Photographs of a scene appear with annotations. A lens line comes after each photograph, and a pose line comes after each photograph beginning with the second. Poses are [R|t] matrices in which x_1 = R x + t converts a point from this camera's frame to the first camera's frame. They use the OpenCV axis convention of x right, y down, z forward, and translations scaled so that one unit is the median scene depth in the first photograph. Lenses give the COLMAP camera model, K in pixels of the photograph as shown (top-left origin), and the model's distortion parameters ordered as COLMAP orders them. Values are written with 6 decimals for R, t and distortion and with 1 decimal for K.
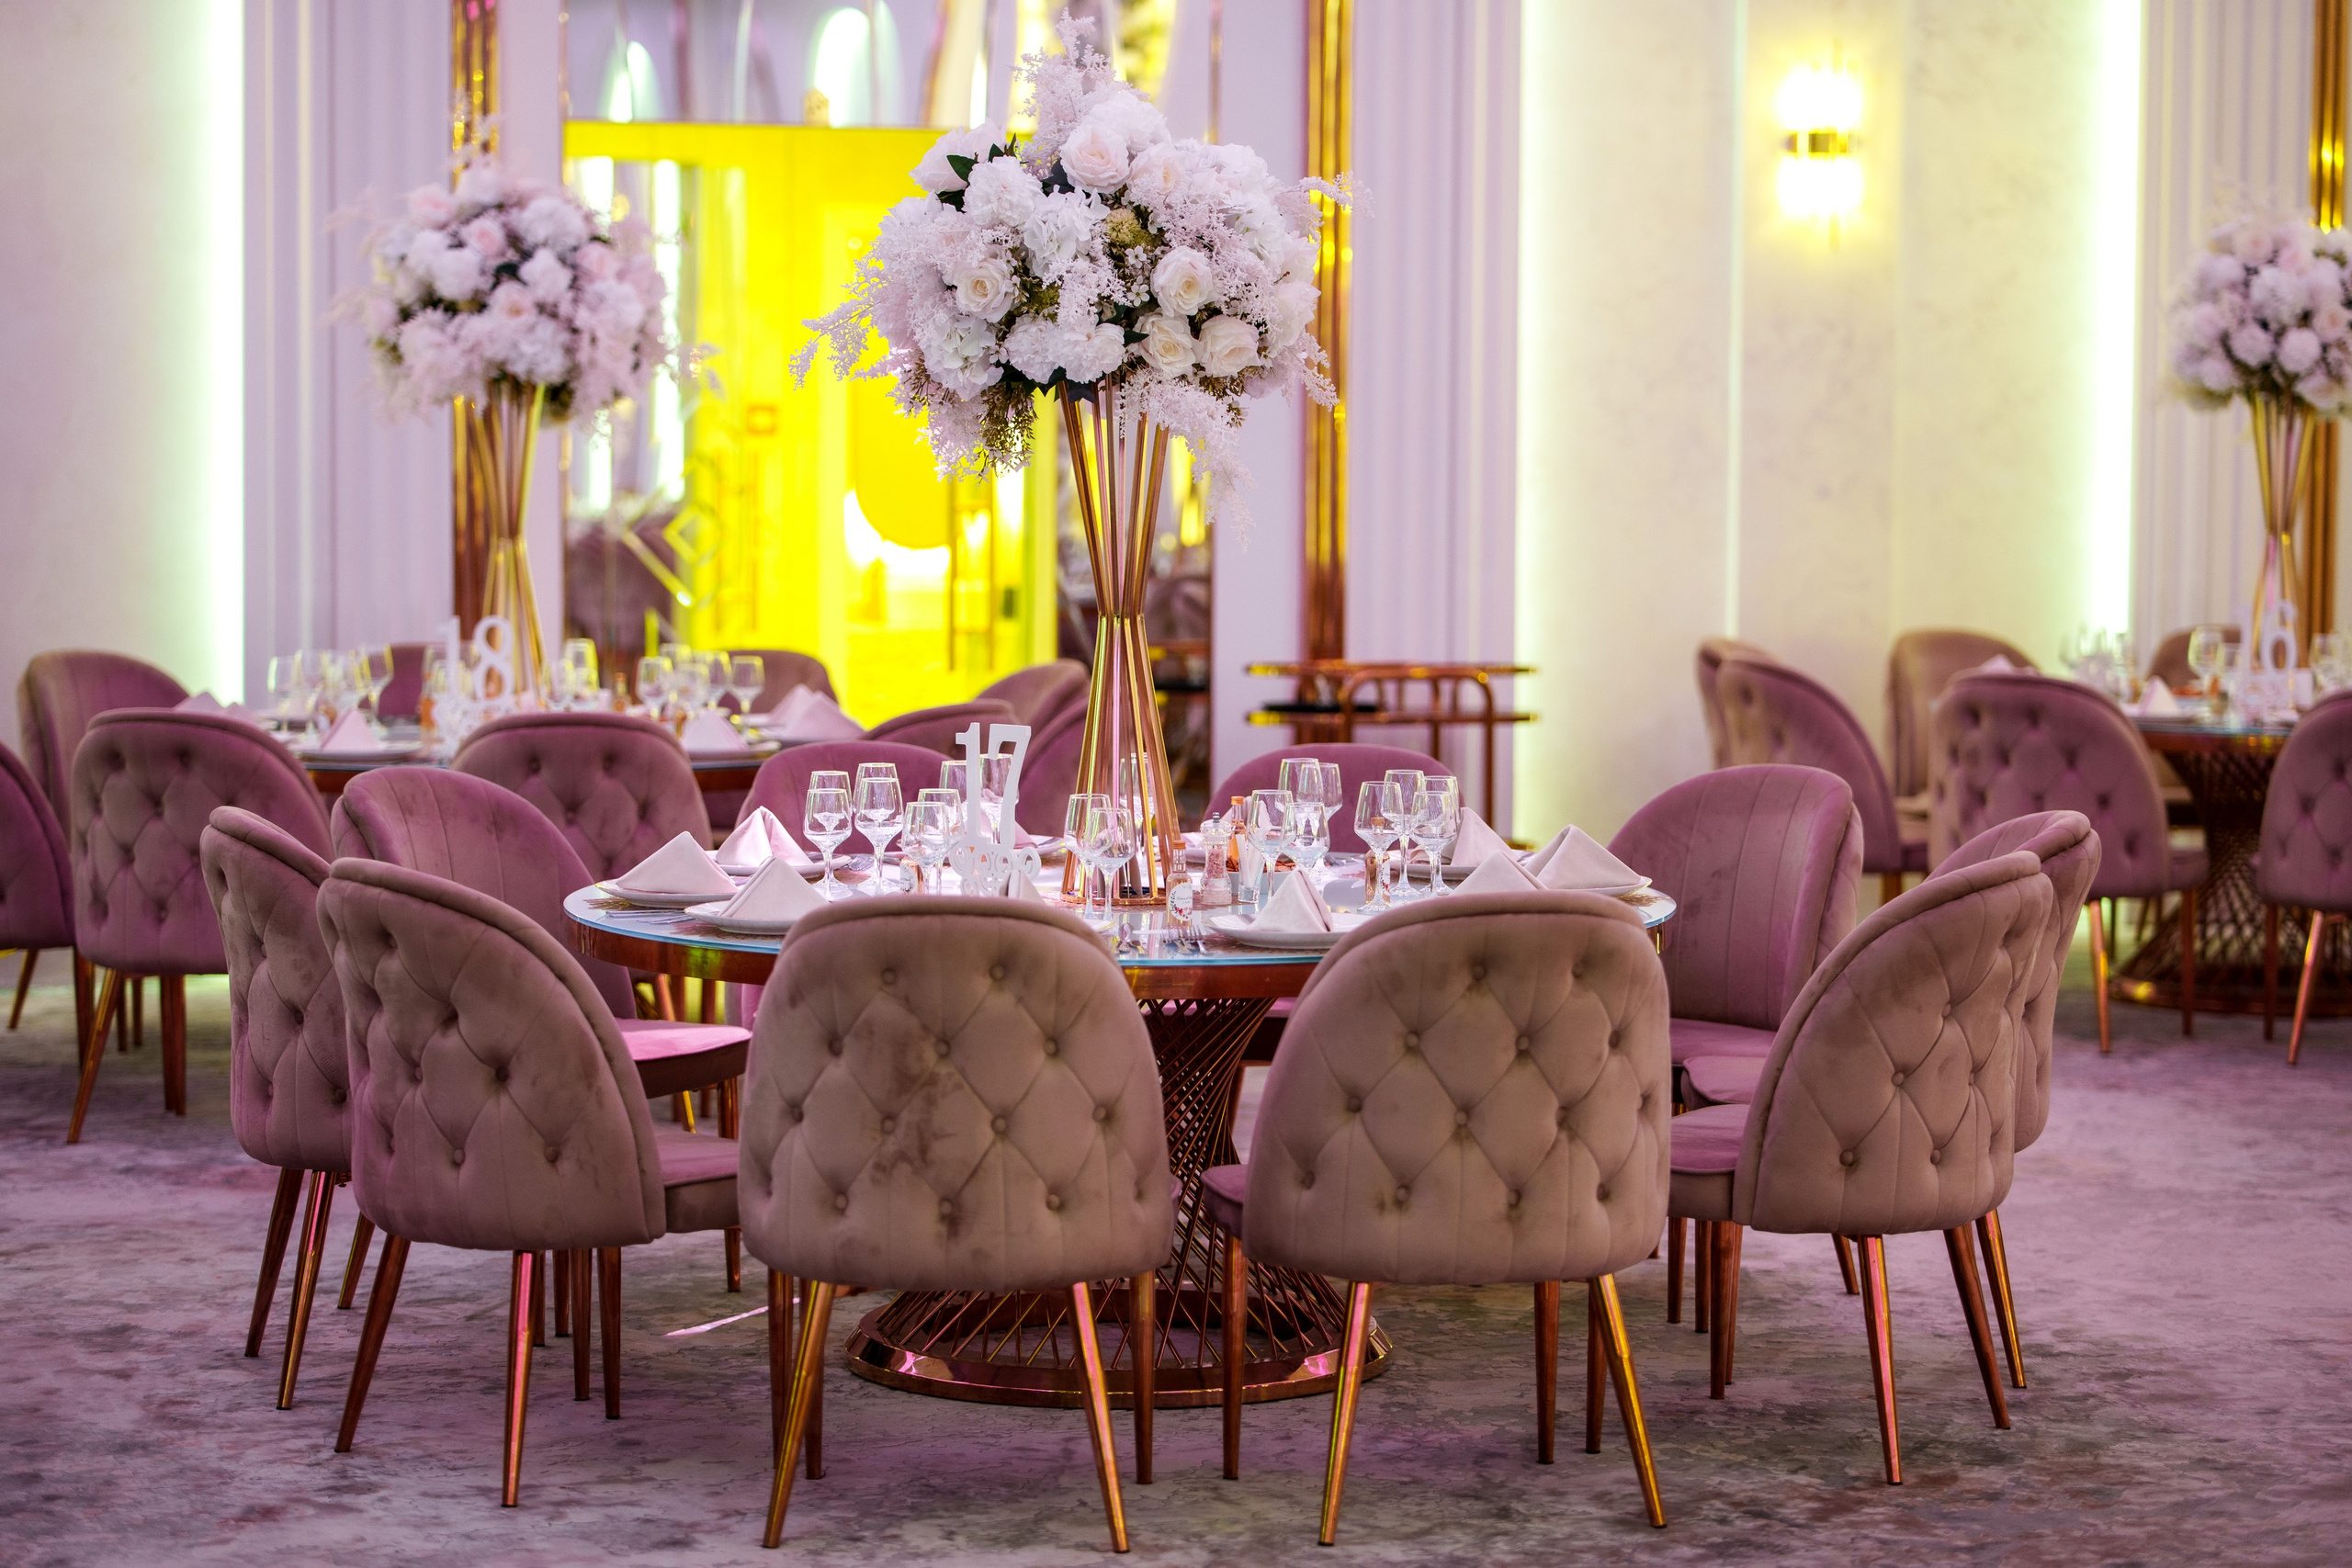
lens RADIAL K [[5842.0, 0, 1176.0], [0, 5842.0, 784.0], [0, 0, 1]] dist [0.022123, -0.523896]
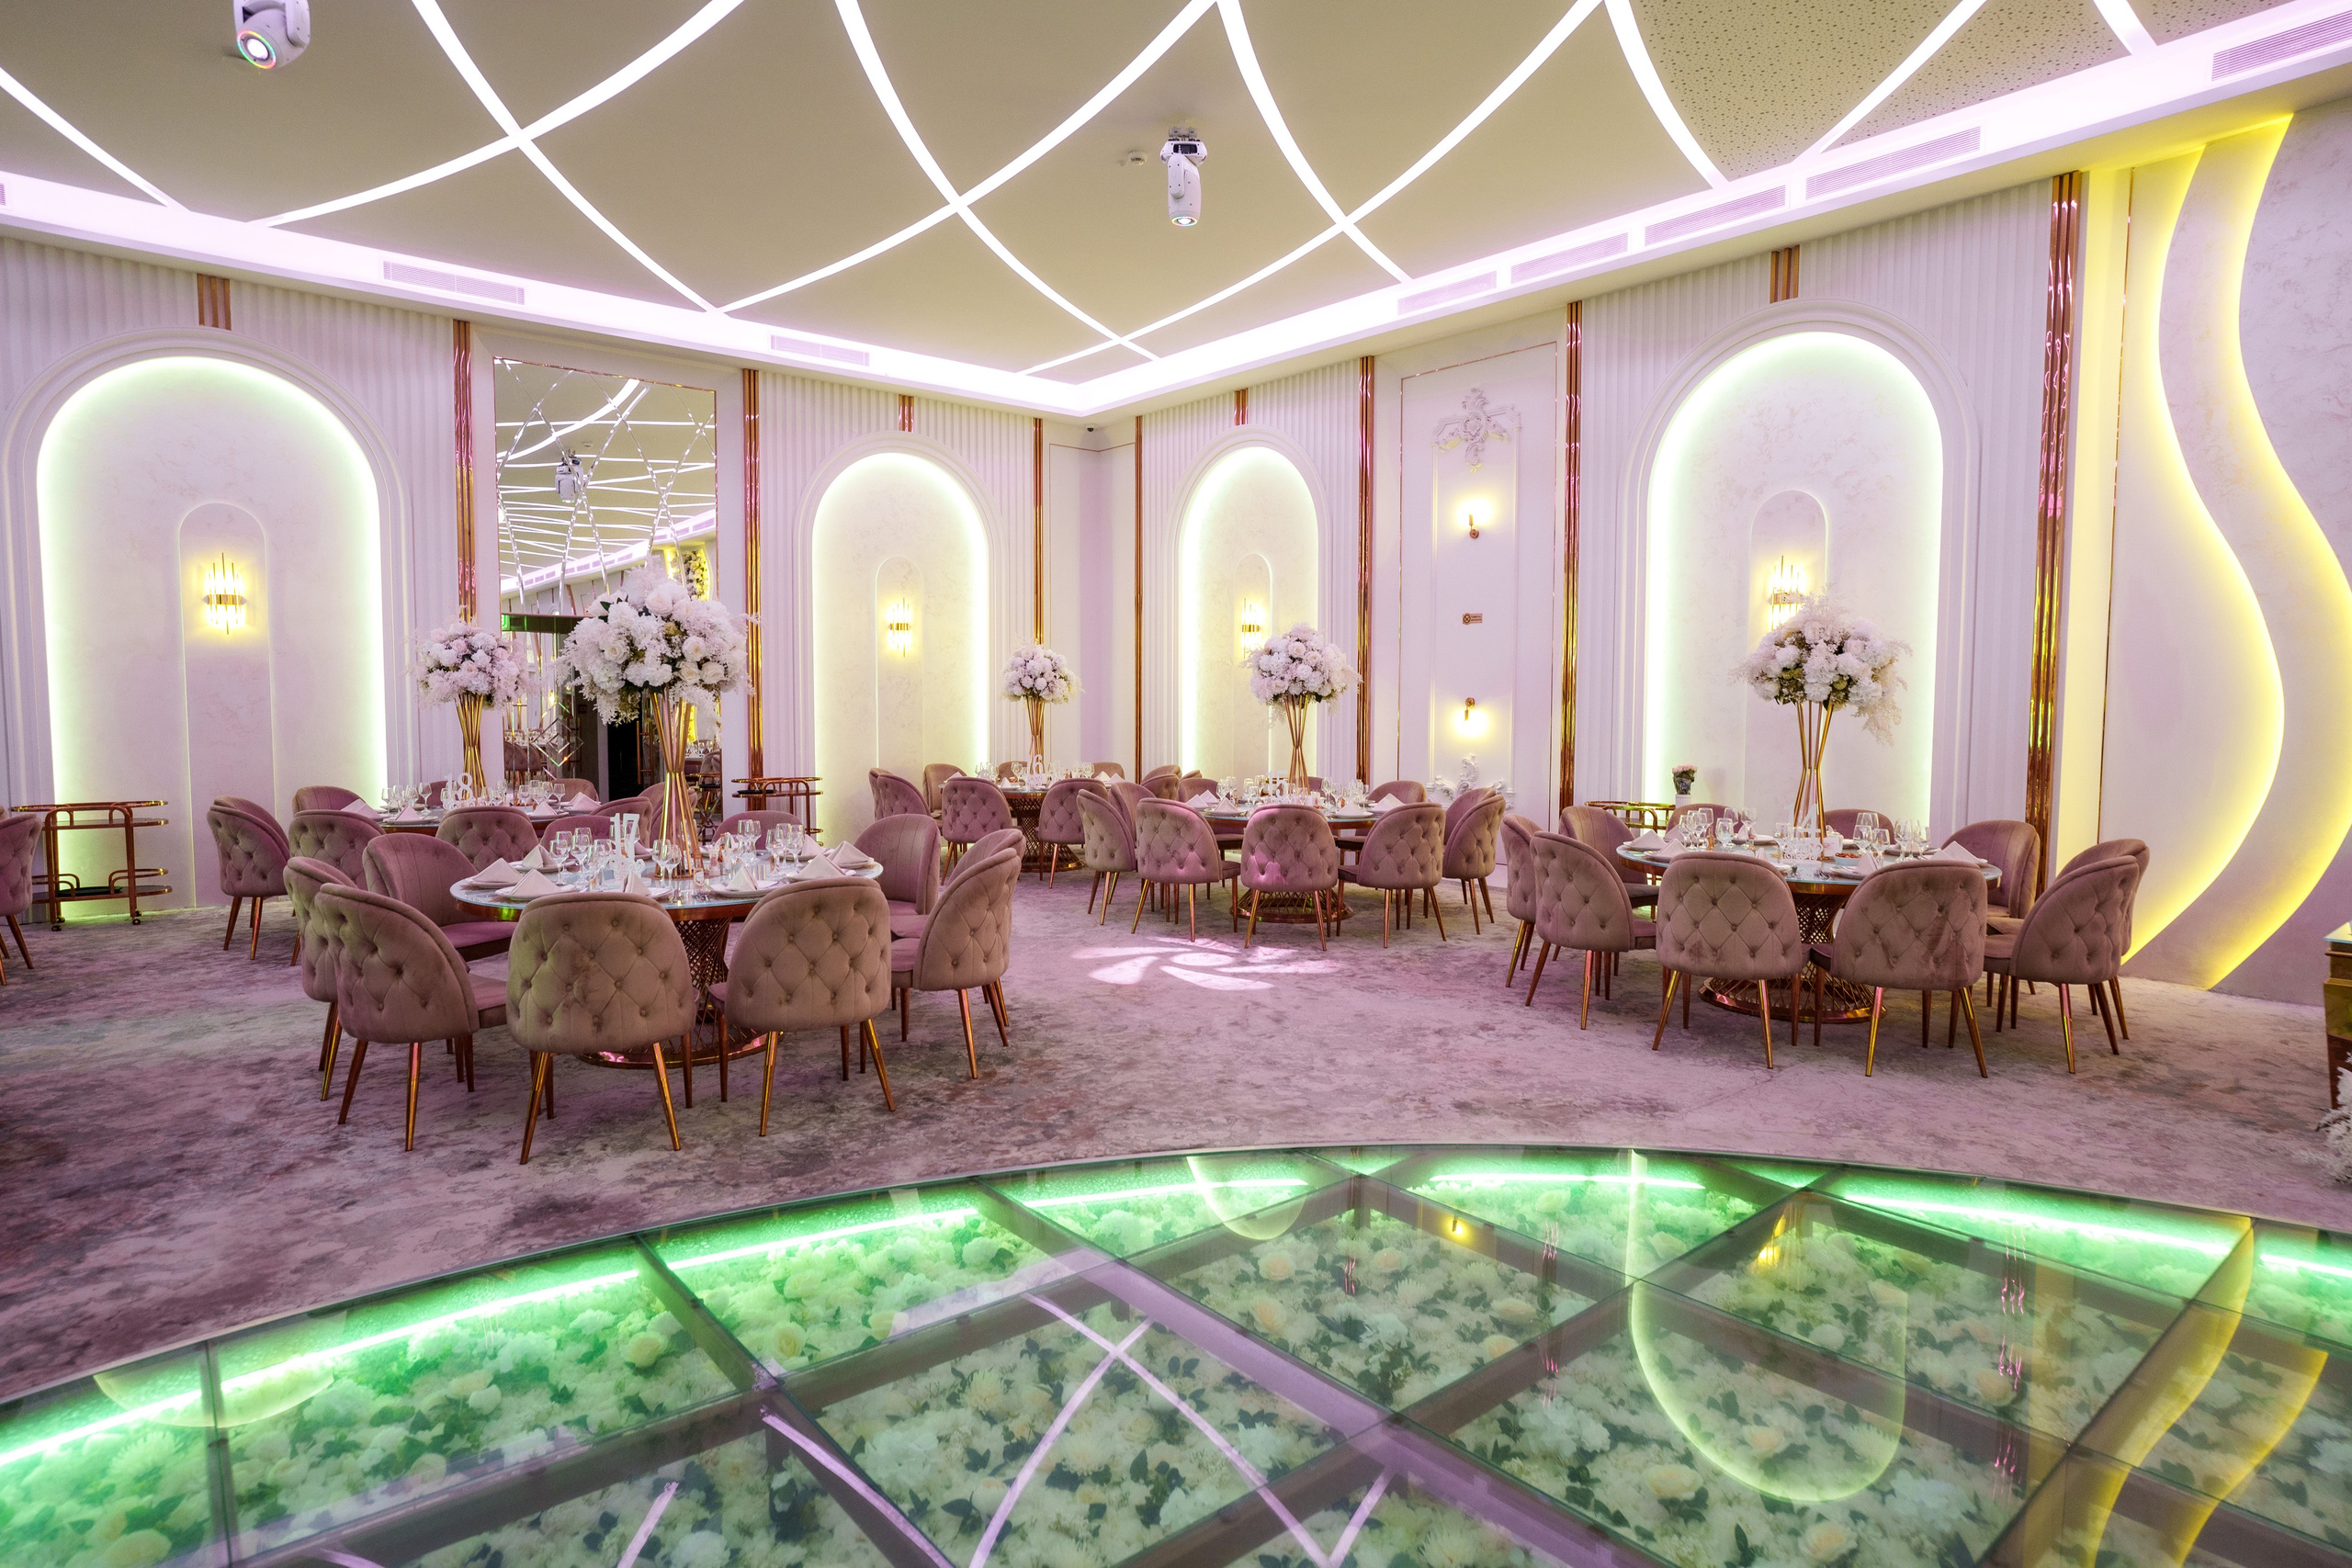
lens RADIAL K [[1284.9, 0, 1176.0], [0, 1284.9, 784.0], [0, 0, 1]] dist [-0.049714, 0.041488]
pose [[0.942700, -0.027176, 0.332533, 0.013397], [0.028932, 0.999581, -0.000328, -0.016641], [-0.332385, 0.009930, 0.943092, 0.369990]]
